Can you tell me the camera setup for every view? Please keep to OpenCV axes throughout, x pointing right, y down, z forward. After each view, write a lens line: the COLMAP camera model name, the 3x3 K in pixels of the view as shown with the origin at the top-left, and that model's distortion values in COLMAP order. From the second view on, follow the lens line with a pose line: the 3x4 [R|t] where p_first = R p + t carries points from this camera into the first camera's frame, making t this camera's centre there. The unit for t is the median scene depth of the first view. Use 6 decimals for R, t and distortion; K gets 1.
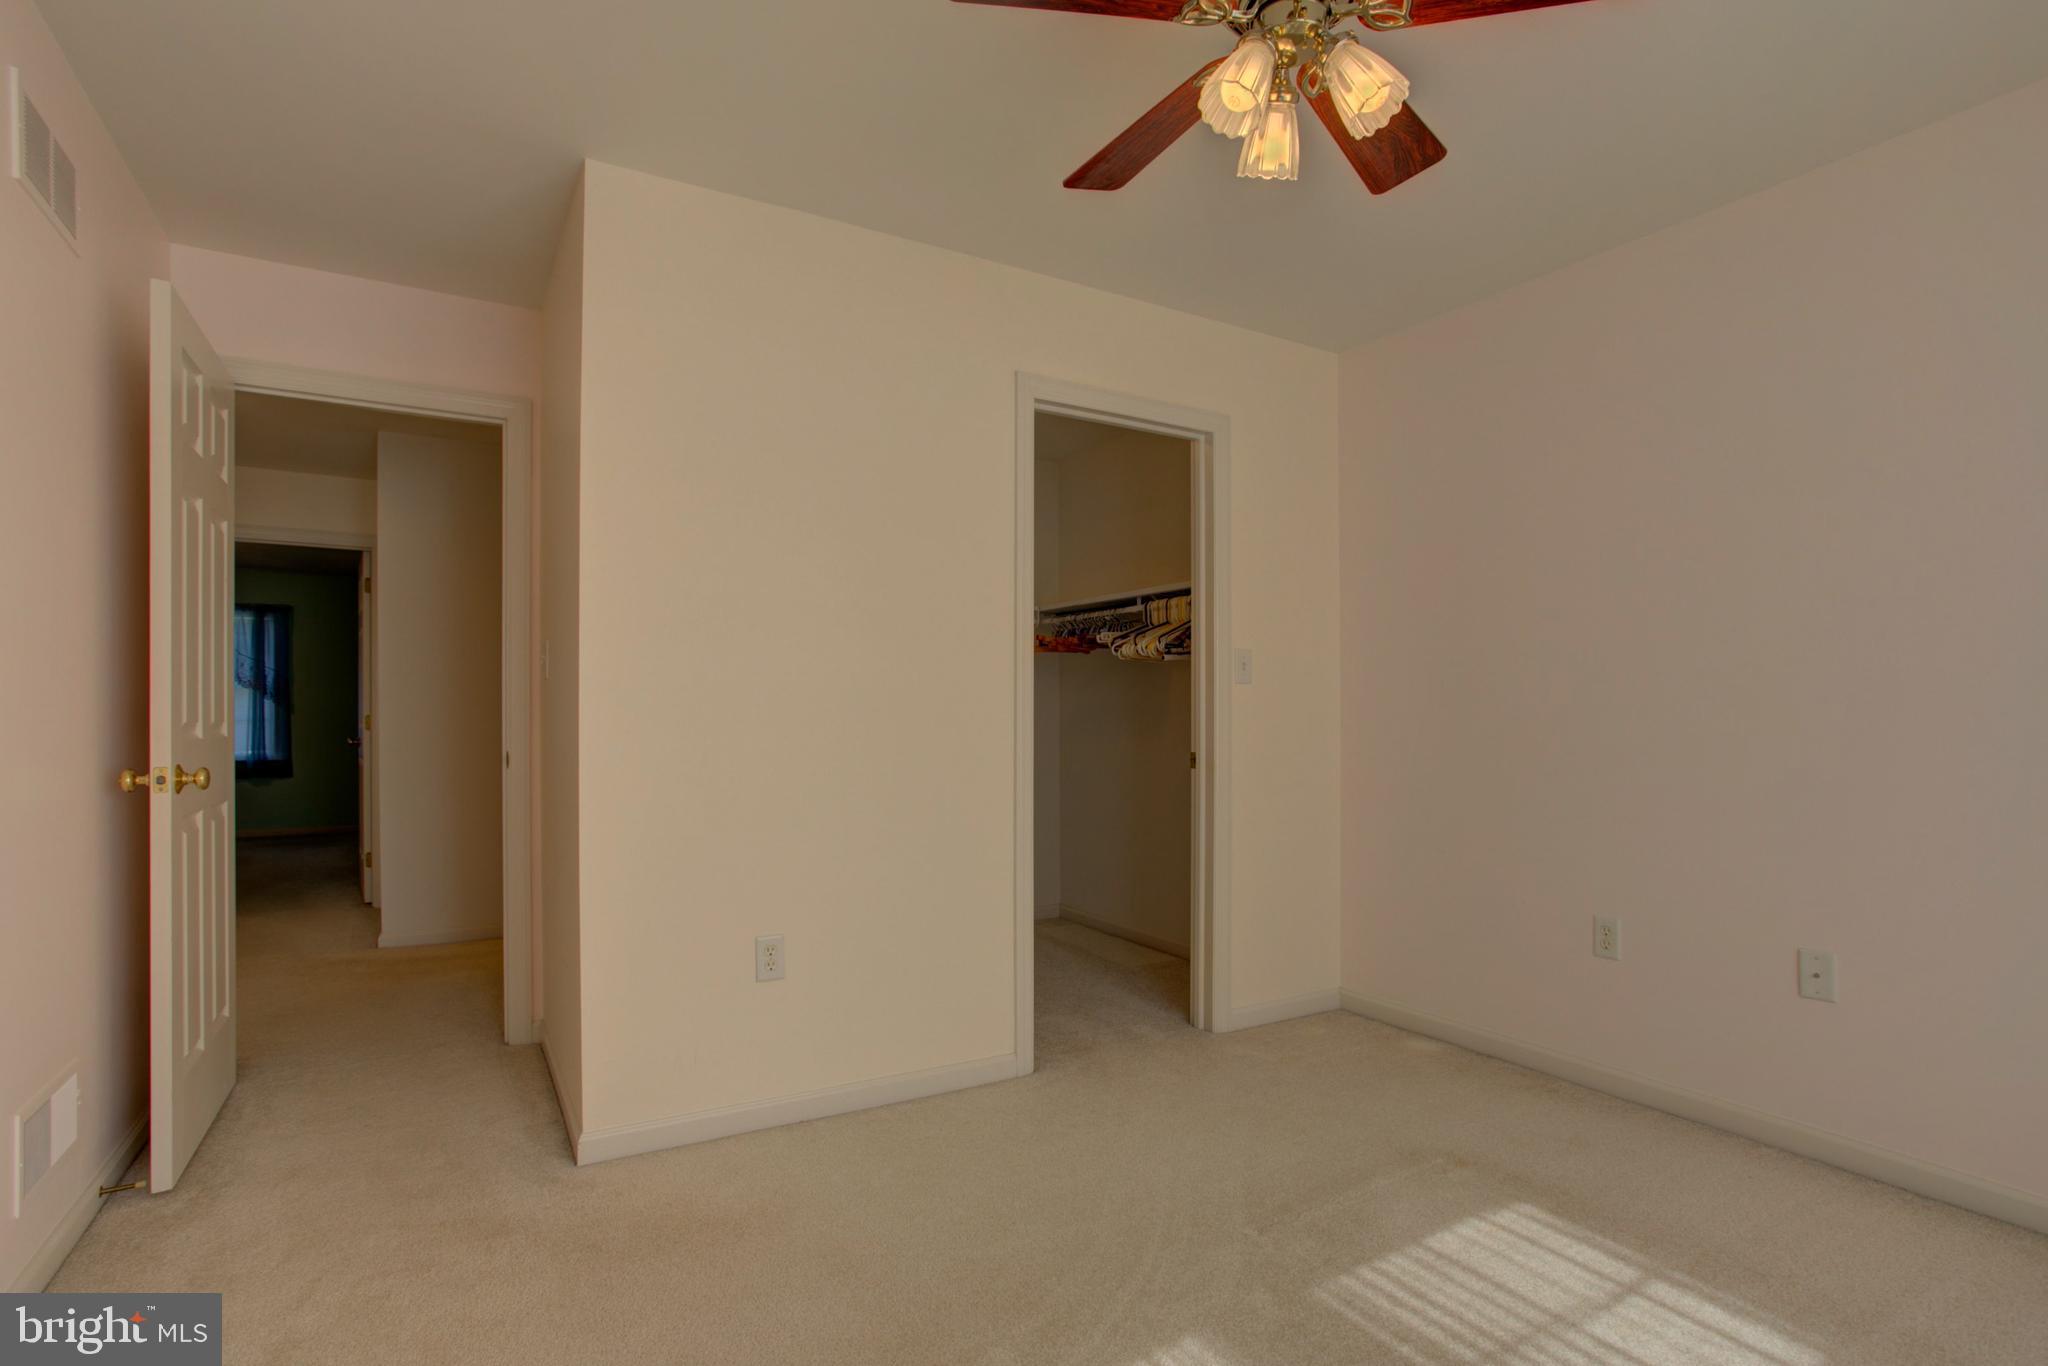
lens RADIAL K [[1011.8, 0, 1033.1], [0, 1011.8, 700.6], [0, 0, 1]] dist [-0.041588, 0.021180]
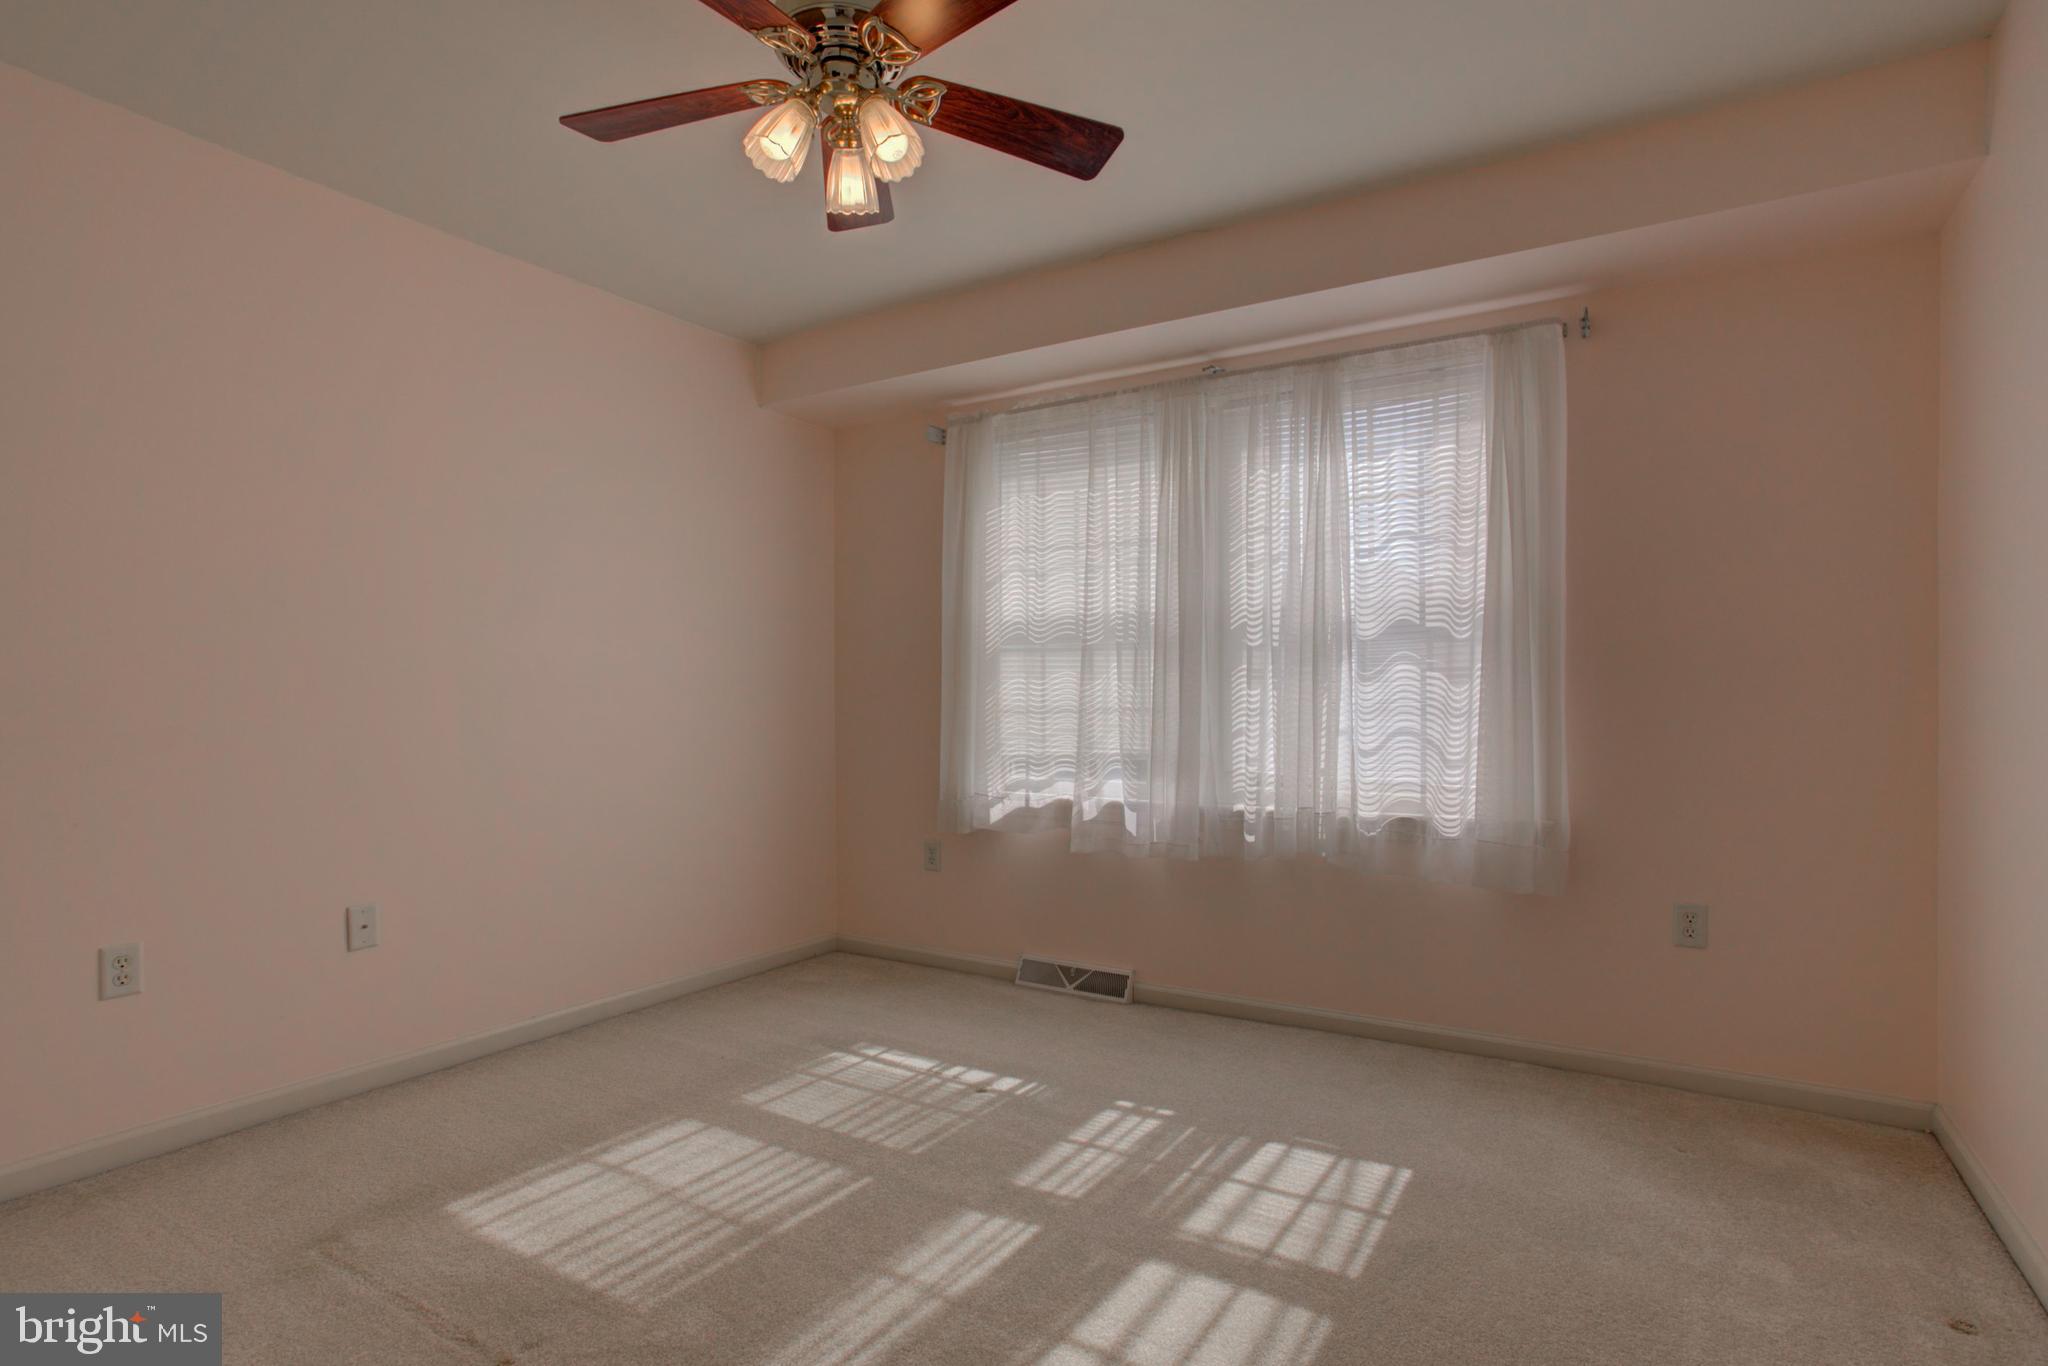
lens RADIAL K [[1011.8, 0, 1032.4], [0, 1011.8, 687.1], [0, 0, 1]] dist [-0.041588, 0.021180]
pose [[-0.455078, 0.011147, 0.890382, -0.681231], [-0.012161, 0.999751, -0.018732, 0.026415], [-0.890369, -0.019352, -0.454828, 1.061807]]
